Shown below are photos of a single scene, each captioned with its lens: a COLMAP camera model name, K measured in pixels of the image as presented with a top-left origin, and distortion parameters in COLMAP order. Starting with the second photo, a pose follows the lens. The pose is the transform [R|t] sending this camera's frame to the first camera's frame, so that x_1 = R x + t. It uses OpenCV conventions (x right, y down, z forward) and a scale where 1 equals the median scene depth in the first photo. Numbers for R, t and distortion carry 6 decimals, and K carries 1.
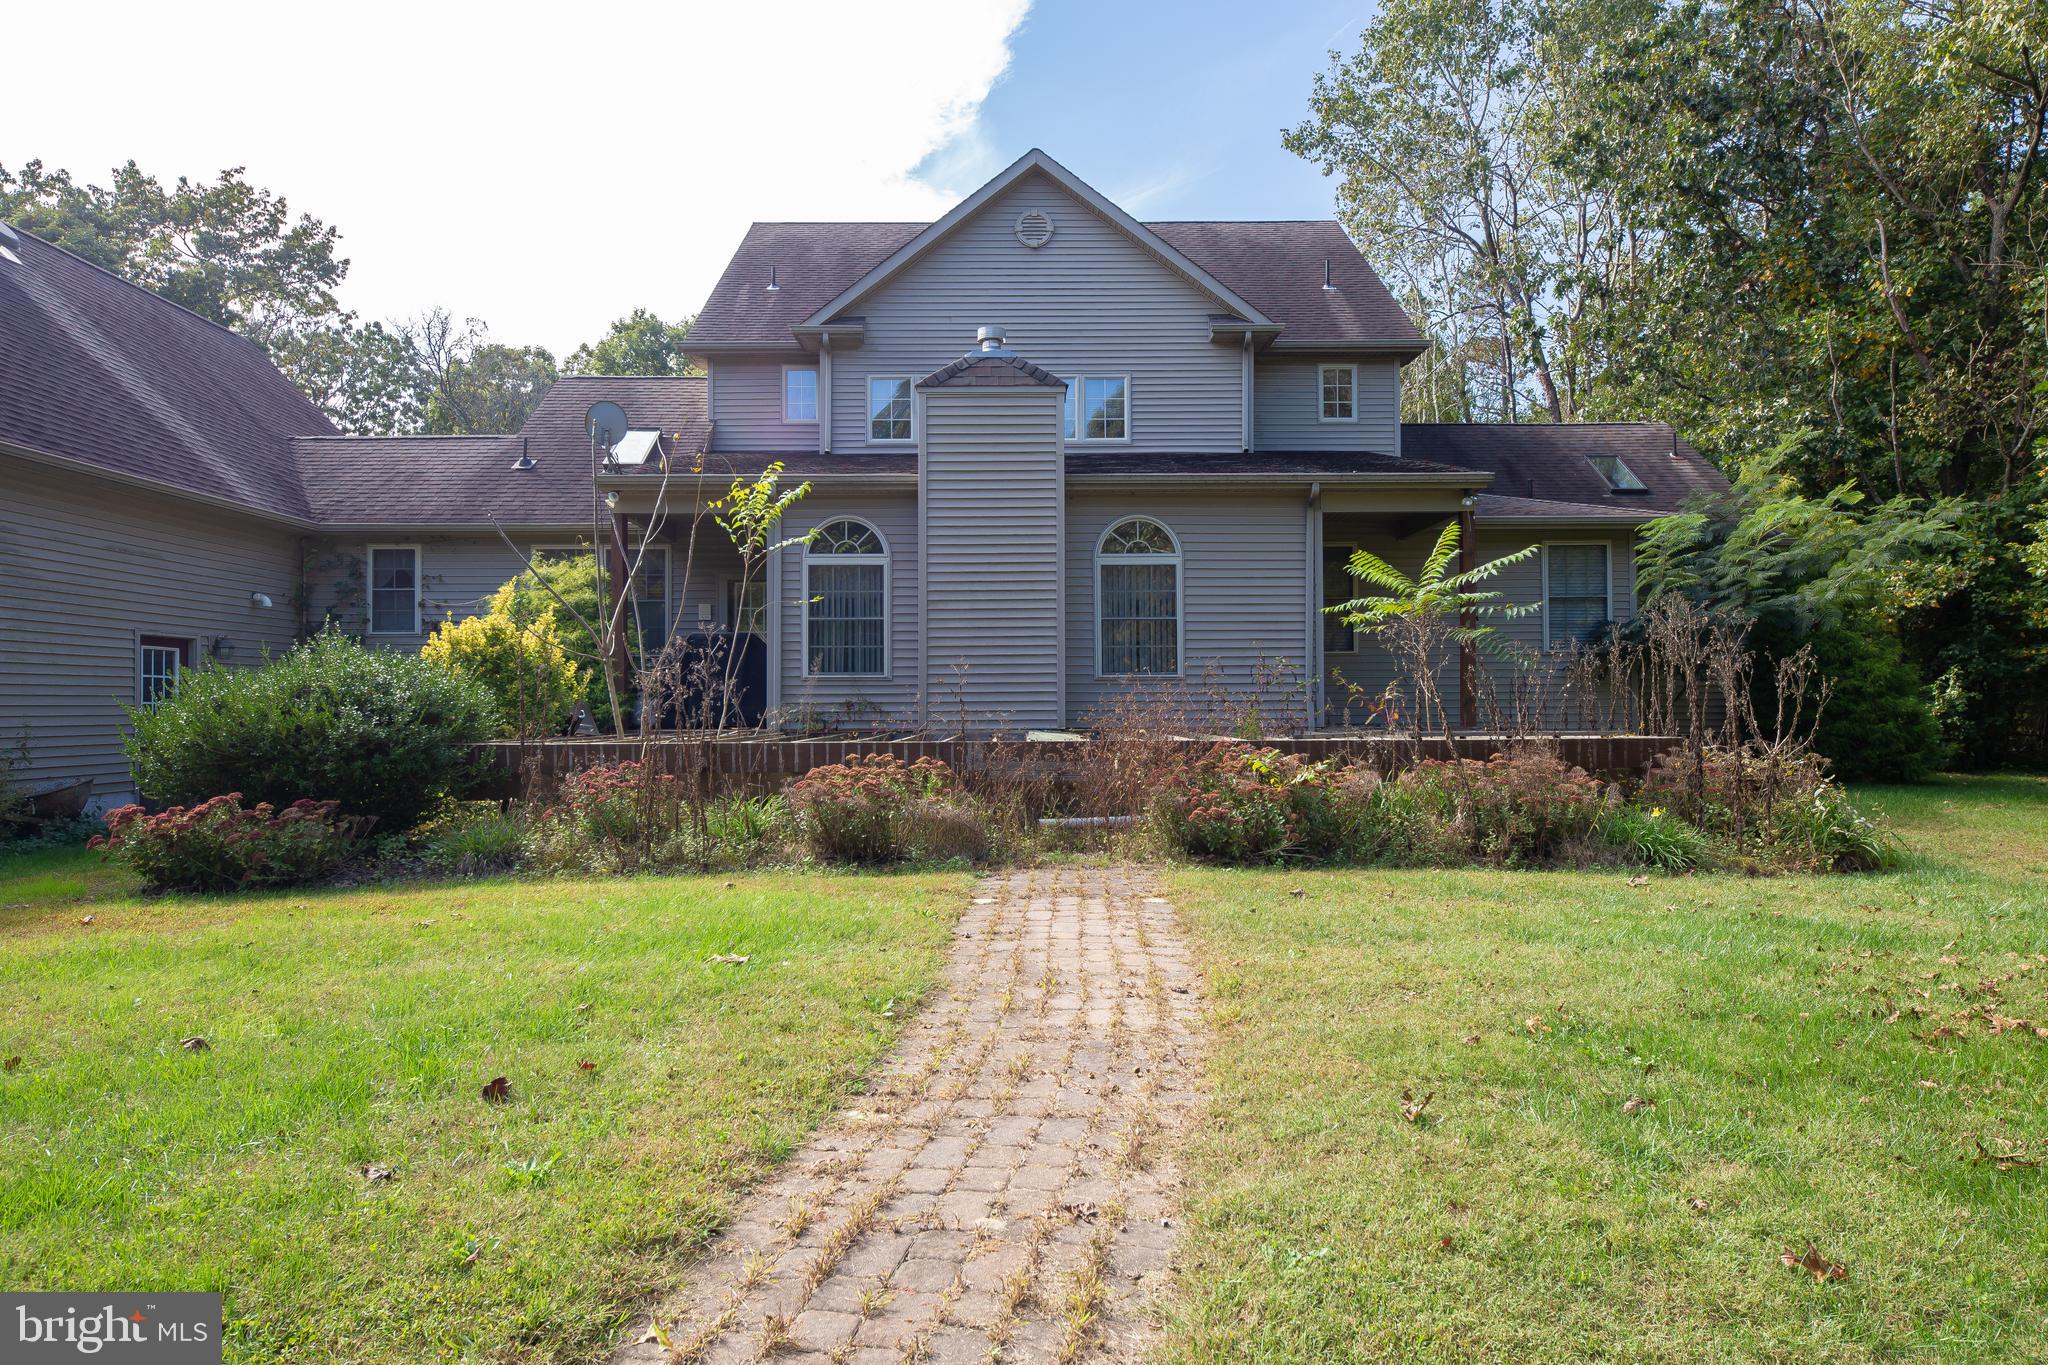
lens RADIAL K [[1232.9, 0, 1028.7], [0, 1232.9, 687.9], [0, 0, 1]] dist [0.015079, 0.001228]
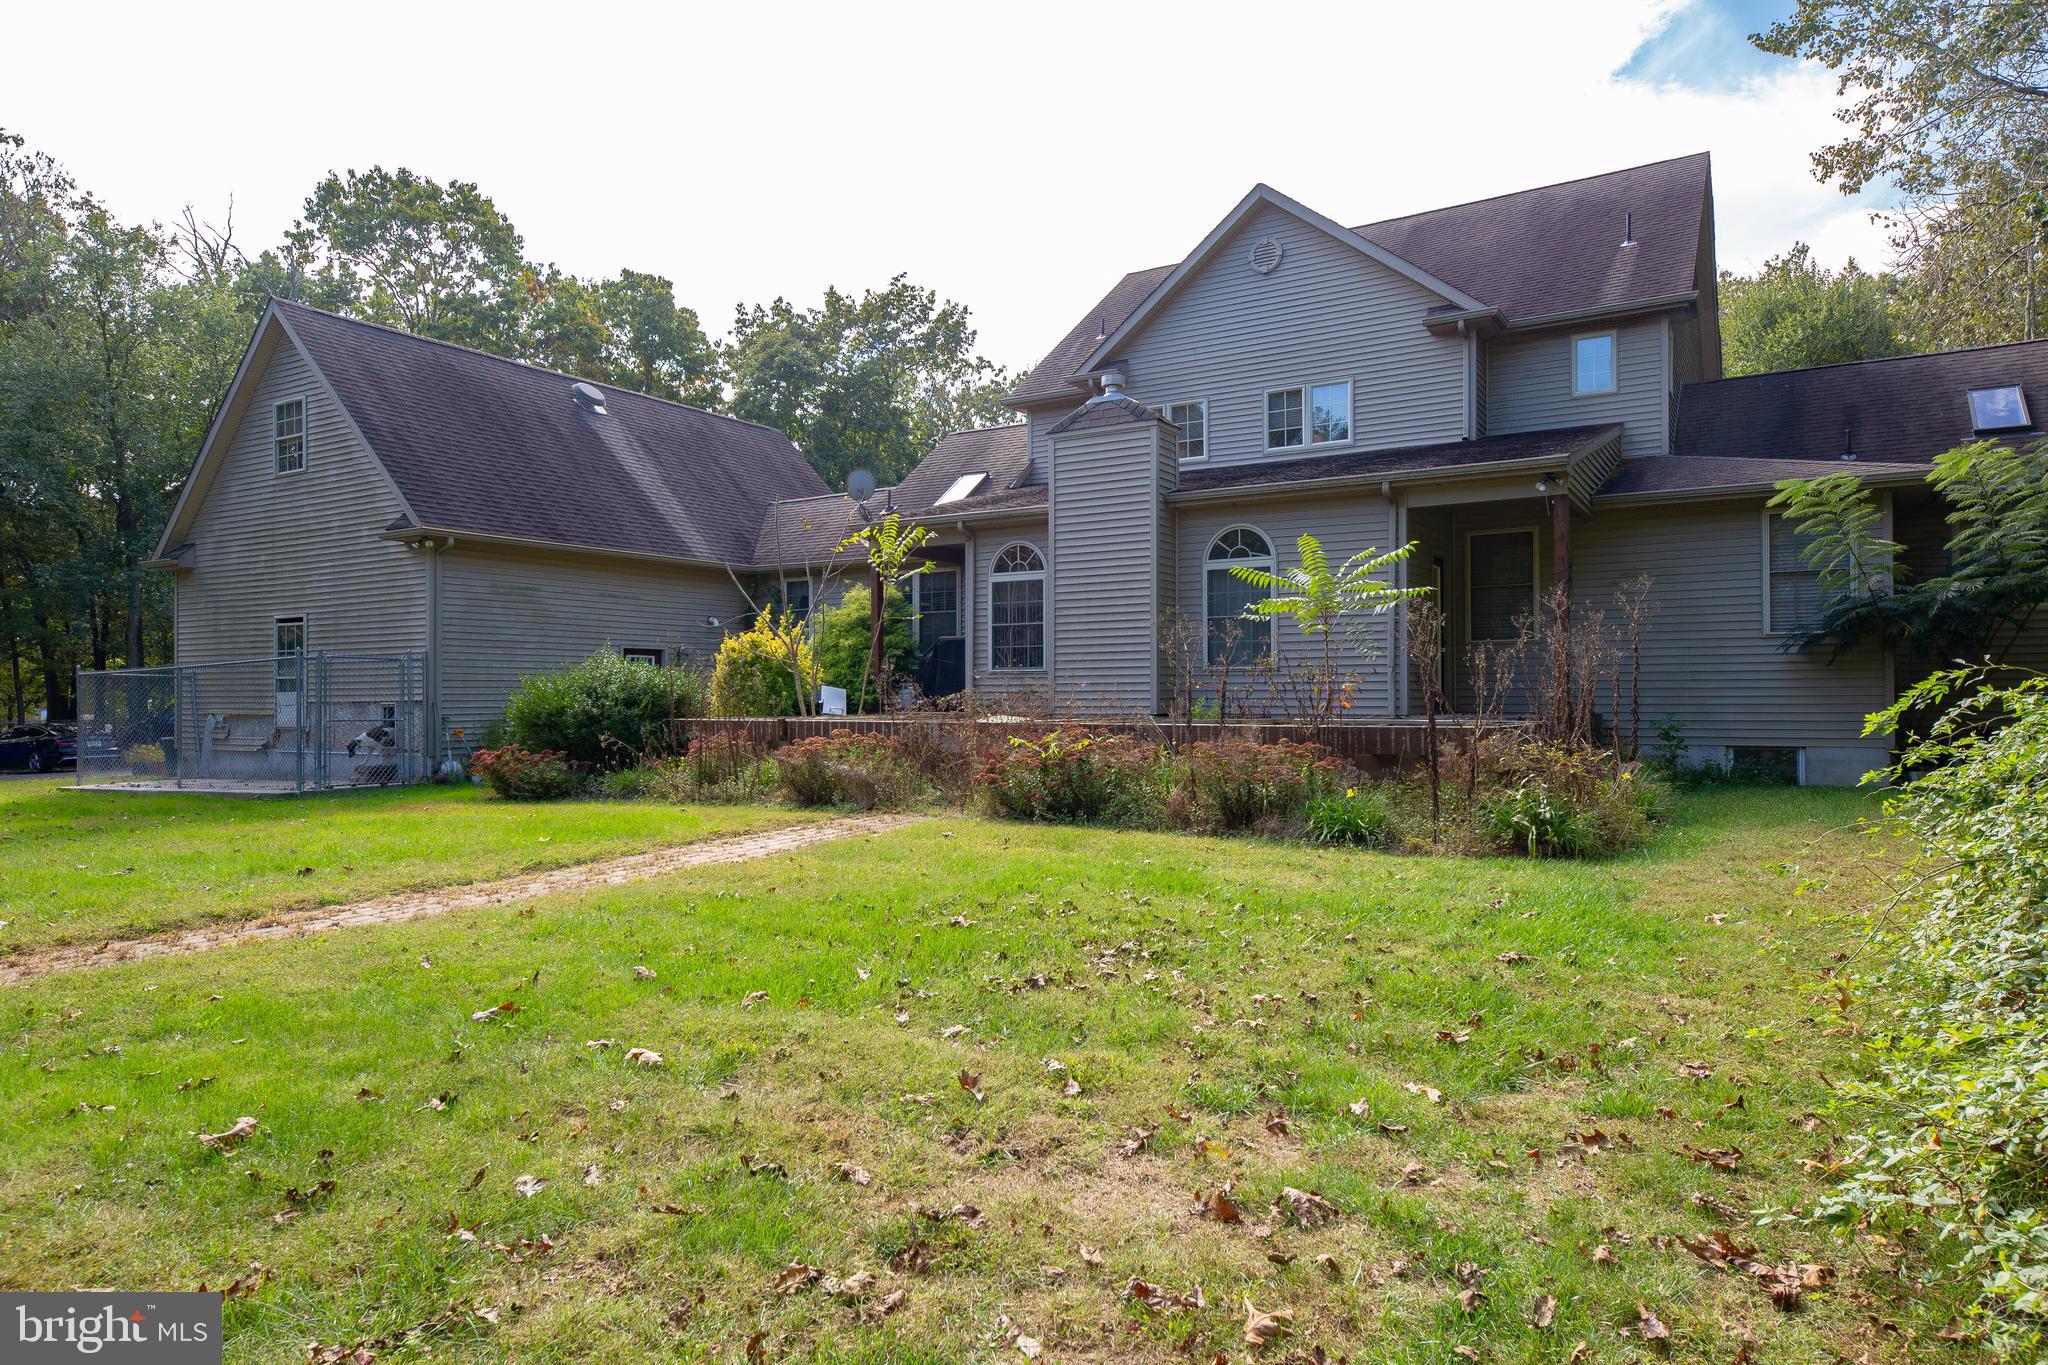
lens RADIAL K [[1232.9, 0, 1028.7], [0, 1232.9, 687.9], [0, 0, 1]] dist [0.015079, 0.001228]
pose [[0.847353, -0.002018, -0.531027, 0.406901], [0.007797, 0.999932, 0.008642, -0.002044], [0.530973, -0.011464, 0.847311, -0.037362]]
